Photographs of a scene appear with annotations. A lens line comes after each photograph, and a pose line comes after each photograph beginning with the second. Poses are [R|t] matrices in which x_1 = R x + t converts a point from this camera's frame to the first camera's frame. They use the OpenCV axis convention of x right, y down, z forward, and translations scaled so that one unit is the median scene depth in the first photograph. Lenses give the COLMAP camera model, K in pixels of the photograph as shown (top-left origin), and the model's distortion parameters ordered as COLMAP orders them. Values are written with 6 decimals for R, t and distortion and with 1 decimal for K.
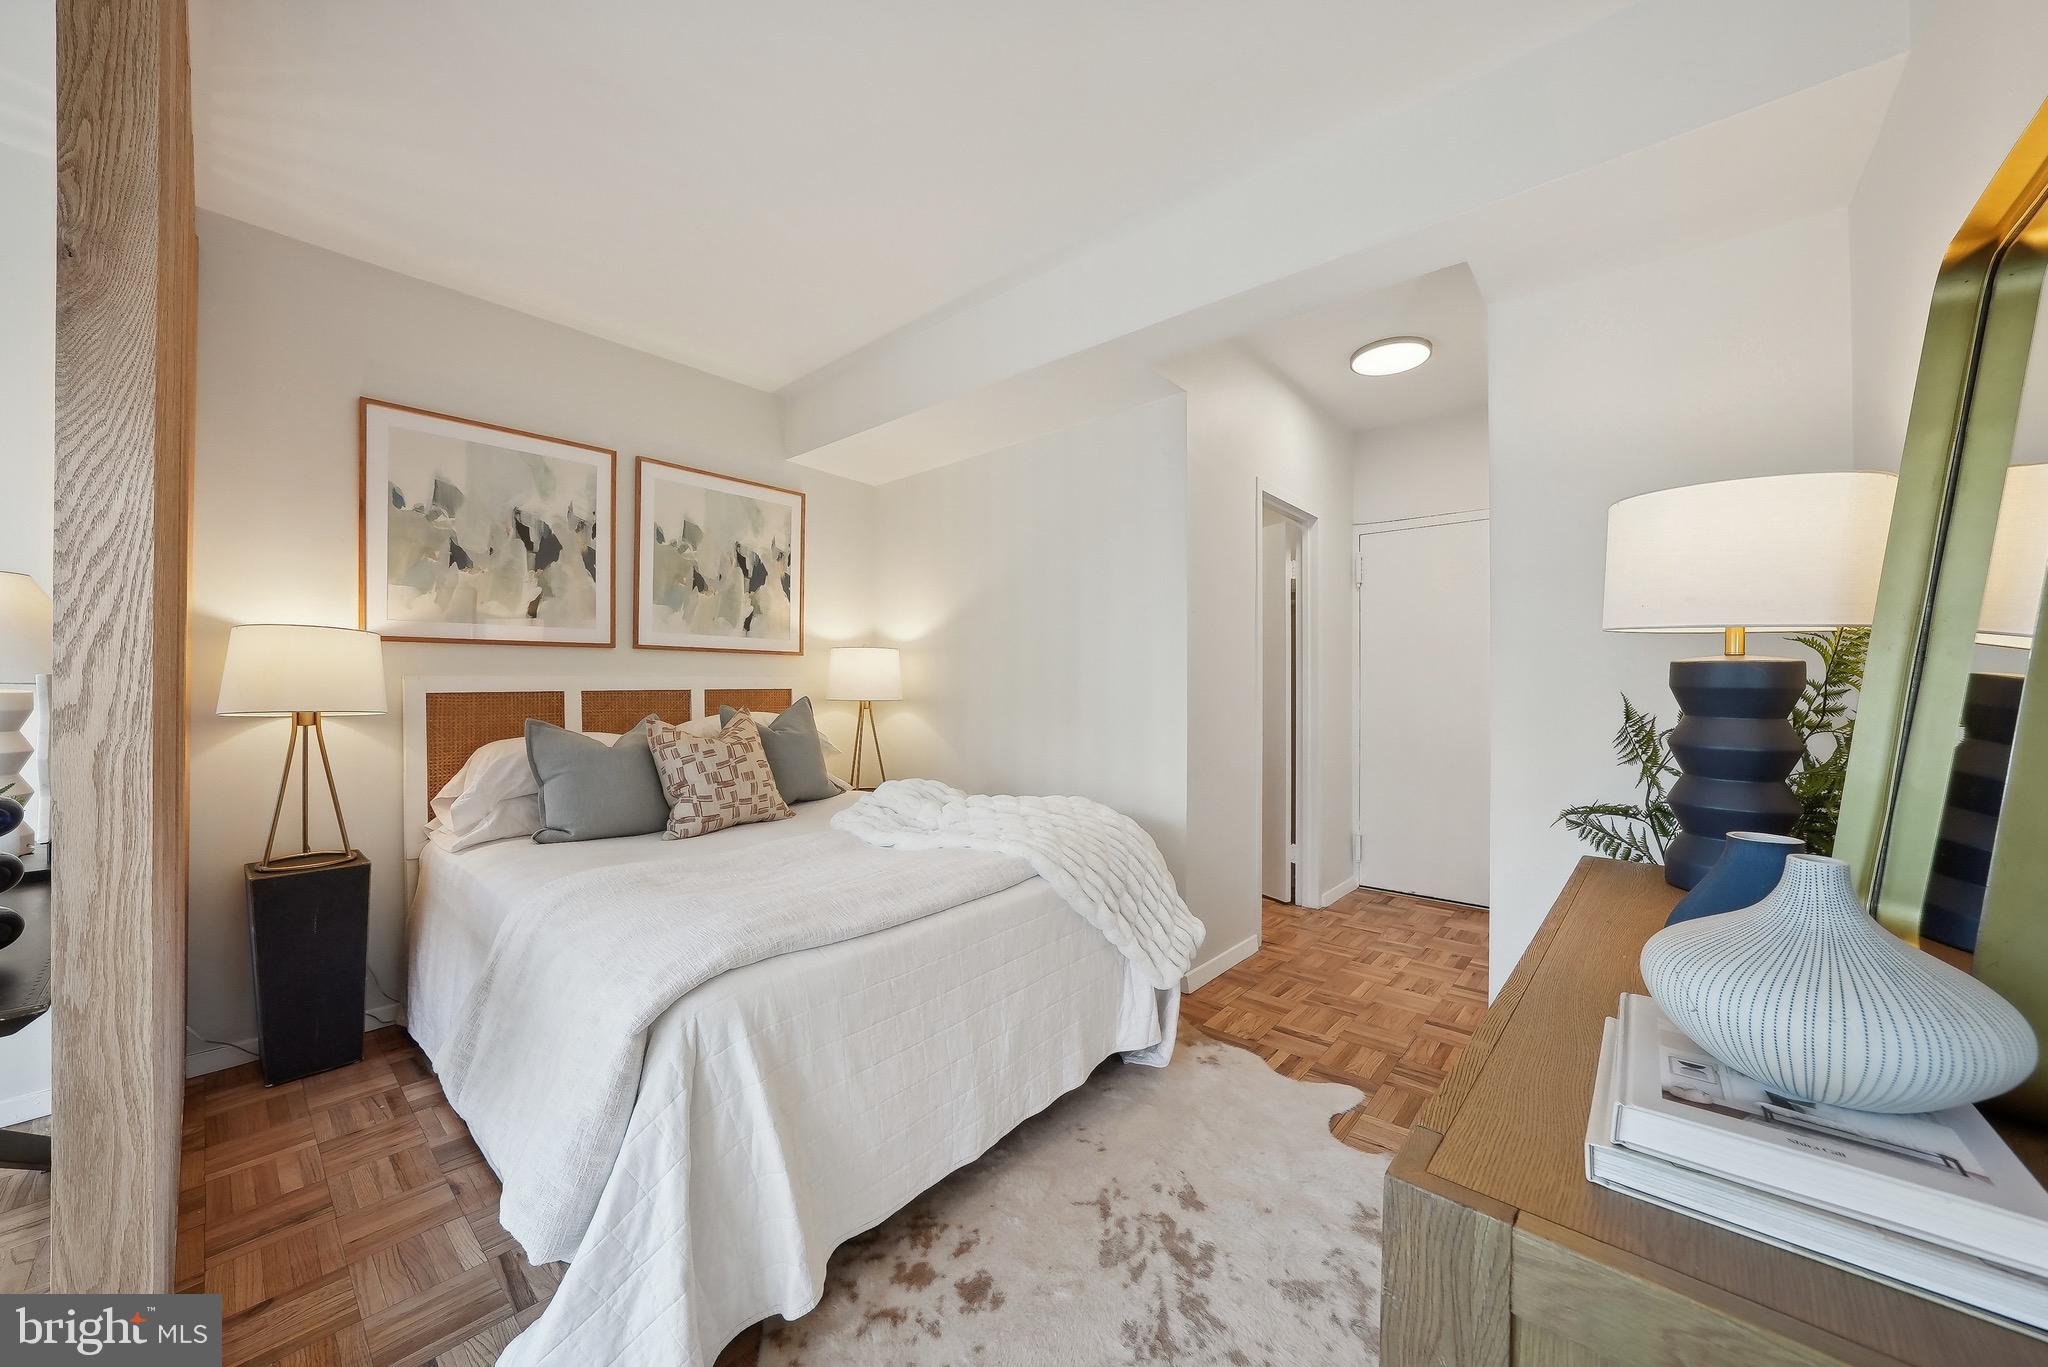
lens RADIAL K [[759.3, 0, 989.4], [0, 759.3, 683.0], [0, 0, 1]] dist [-0.013431, 0.002820]
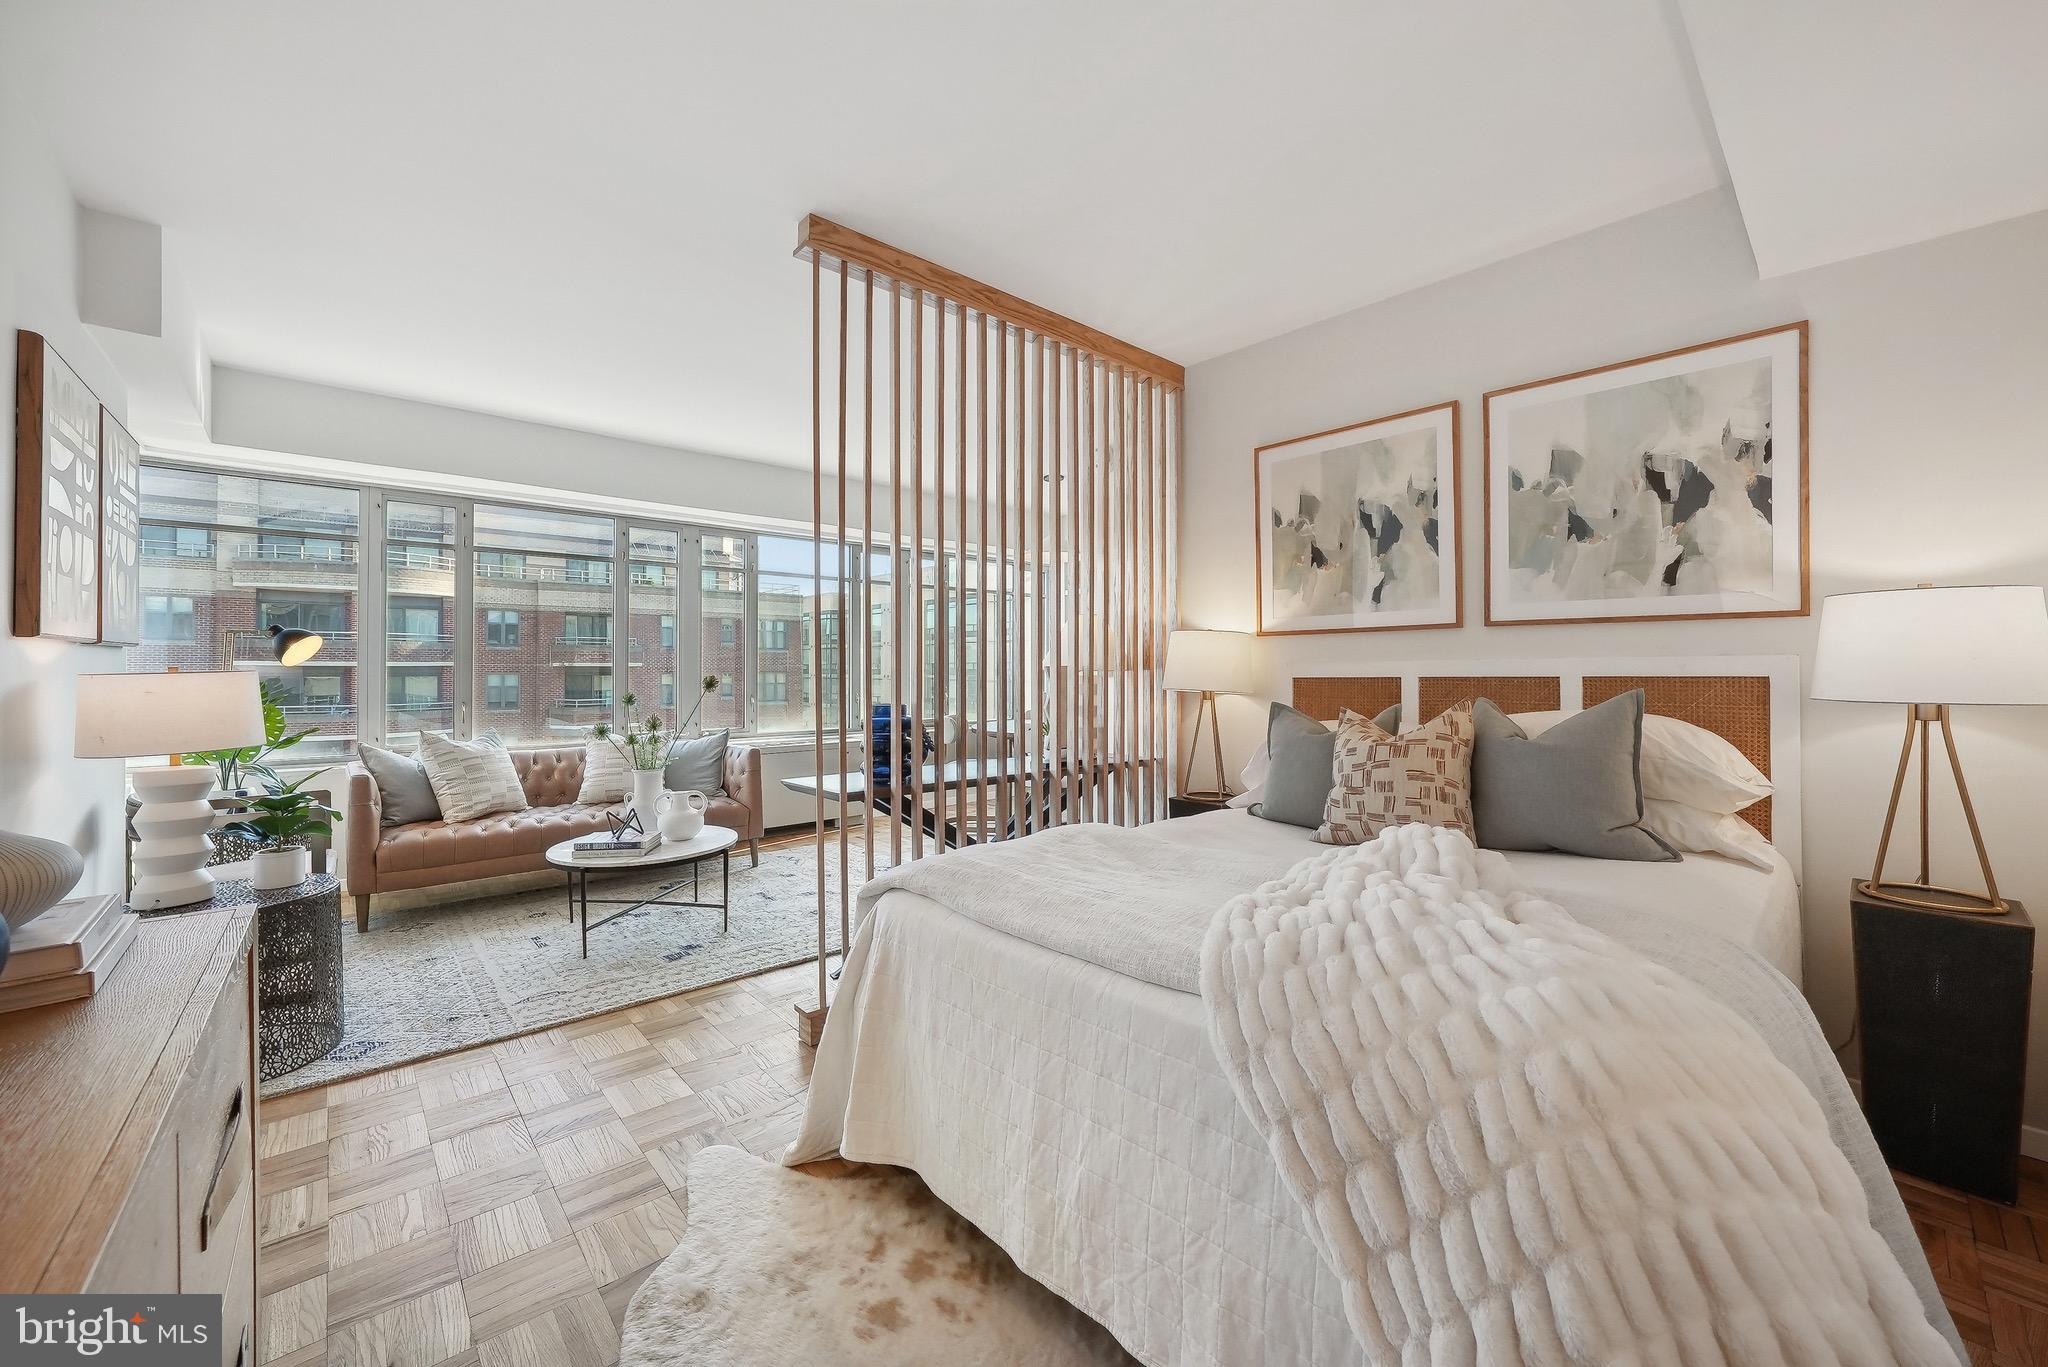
lens RADIAL K [[759.3, 0, 1008.8], [0, 759.3, 672.0], [0, 0, 1]] dist [-0.013431, 0.002820]
pose [[-0.092916, 0.000042, -0.995674, 0.431928], [0.001803, 0.999998, -0.000126, 0.003422], [0.995672, -0.001807, -0.092916, 0.597298]]
